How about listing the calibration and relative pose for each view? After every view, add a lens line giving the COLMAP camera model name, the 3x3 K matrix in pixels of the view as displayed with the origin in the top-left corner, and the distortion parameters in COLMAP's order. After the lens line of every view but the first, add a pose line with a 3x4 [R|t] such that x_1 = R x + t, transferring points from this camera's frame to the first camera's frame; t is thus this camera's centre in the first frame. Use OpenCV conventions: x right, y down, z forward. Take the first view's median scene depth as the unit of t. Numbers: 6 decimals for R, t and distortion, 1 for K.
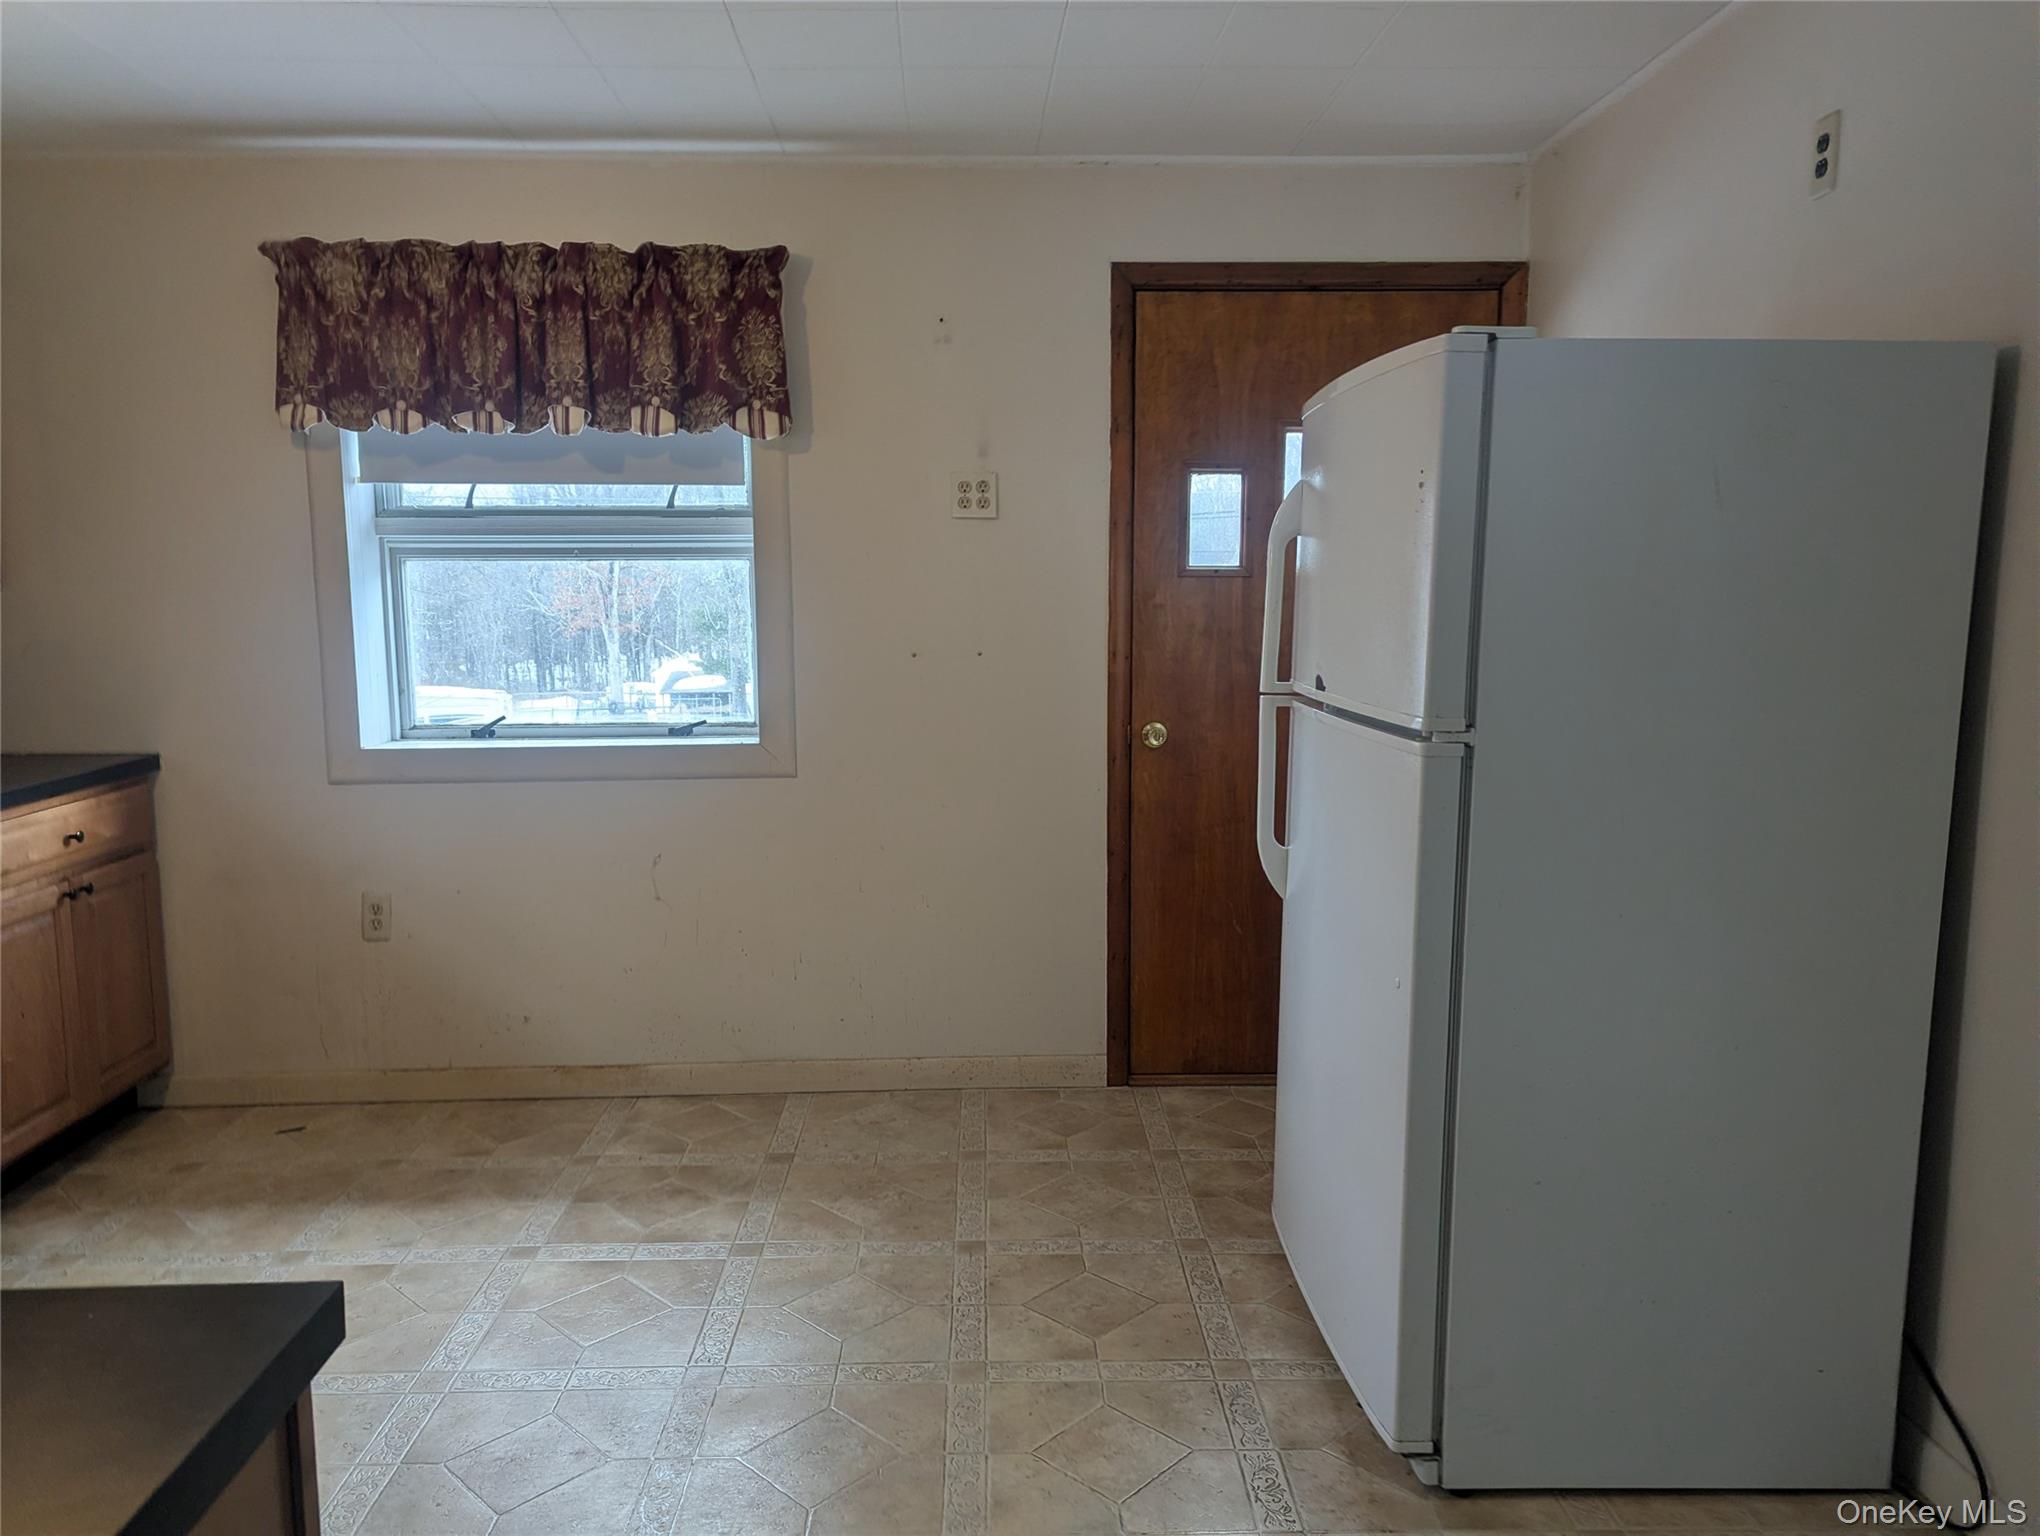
lens RADIAL K [[1423.0, 0, 1000.8], [0, 1423.0, 774.7], [0, 0, 1]] dist [0.072763, -0.052594]
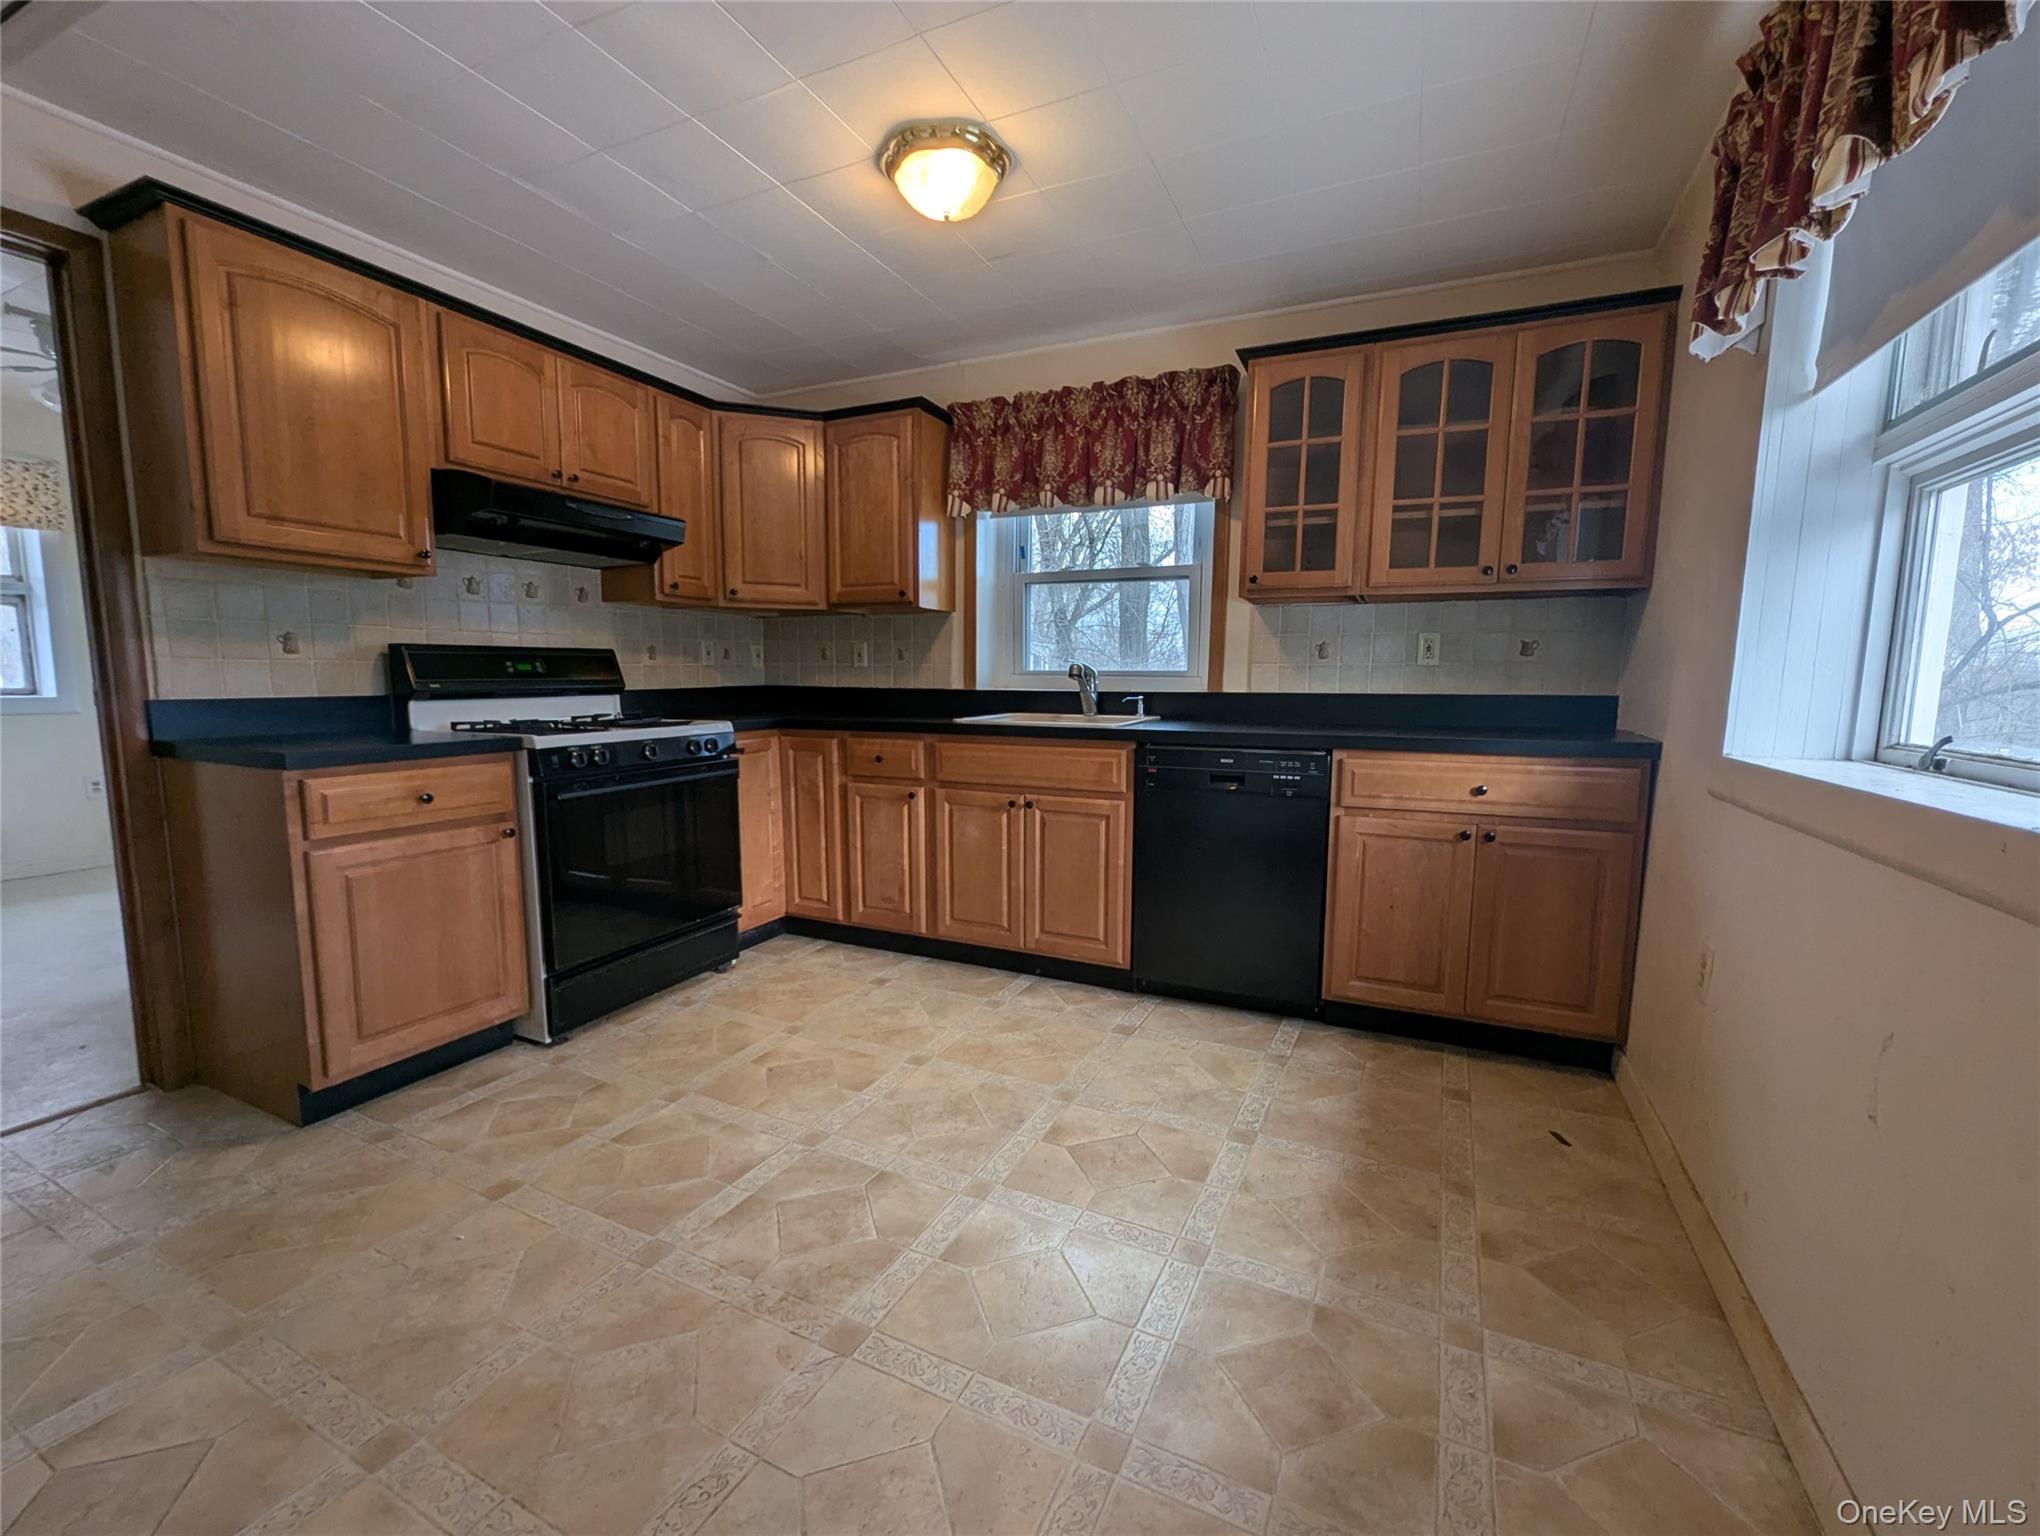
lens RADIAL K [[850.1, 0, 1019.5], [0, 850.1, 774.9], [0, 0, 1]] dist [0.001484, -0.000635]
pose [[-0.455371, 0.107181, -0.883827, 0.144016], [-0.119904, 0.976300, 0.180172, -0.047200], [0.882191, 0.188020, -0.431727, 0.909309]]
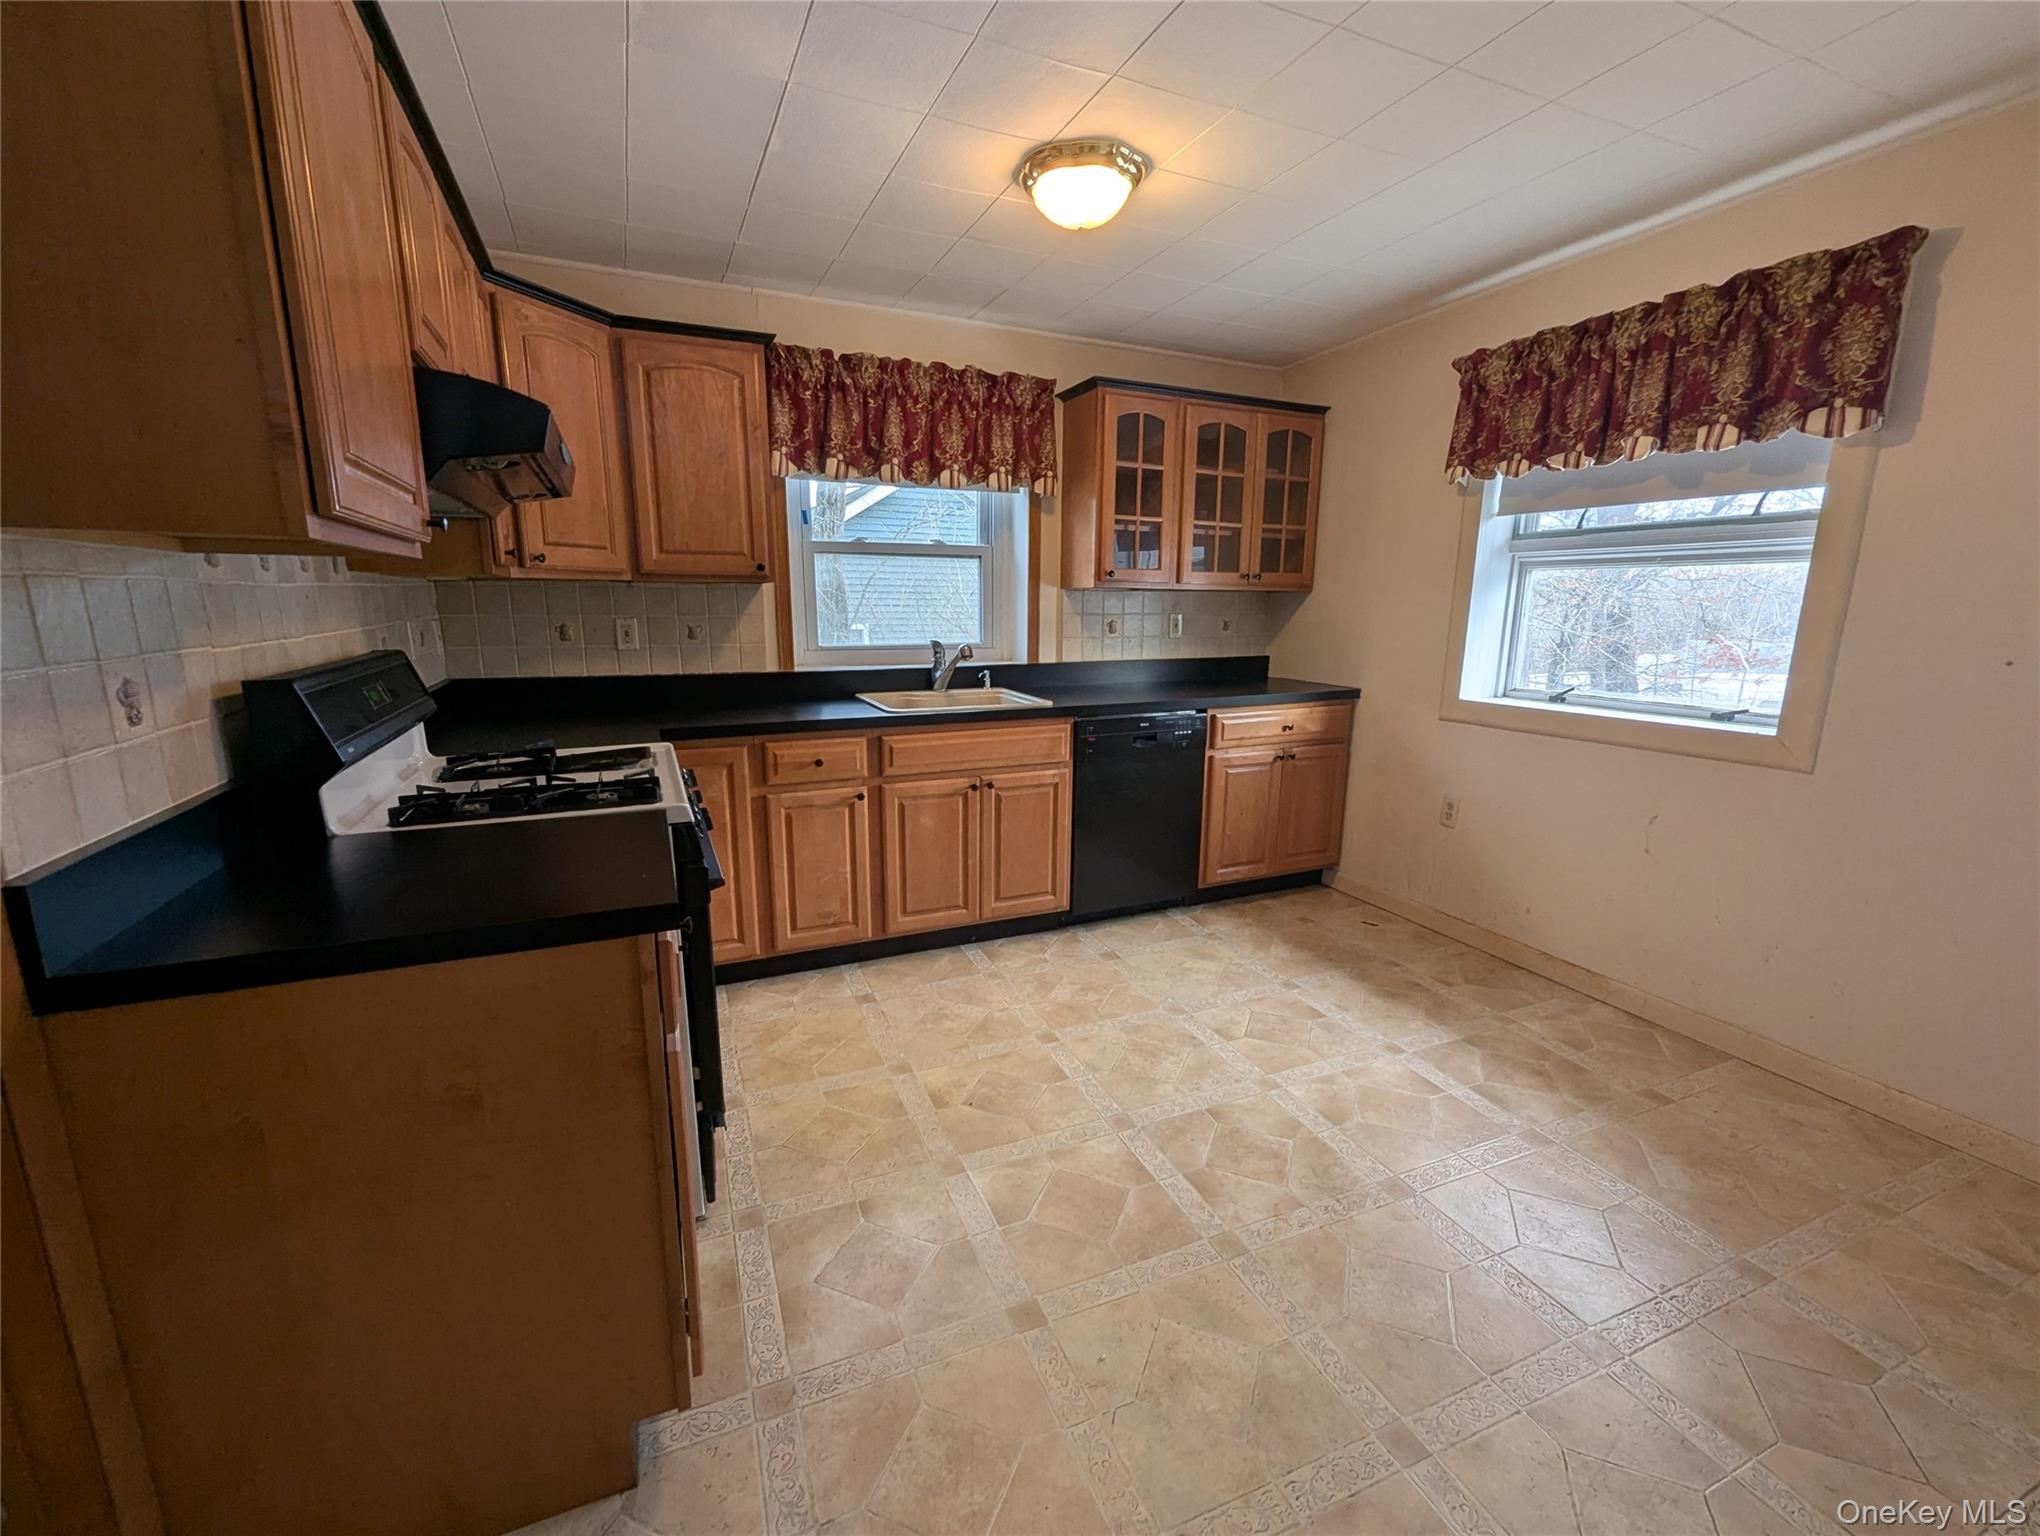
lens RADIAL K [[850.1, 0, 1019.5], [0, 850.1, 774.9], [0, 0, 1]] dist [0.001484, -0.000635]
pose [[0.374194, 0.194979, -0.906621, 0.211054], [-0.127626, 0.979172, 0.157906, -0.022932], [0.918526, 0.056621, 0.391285, 0.252952]]
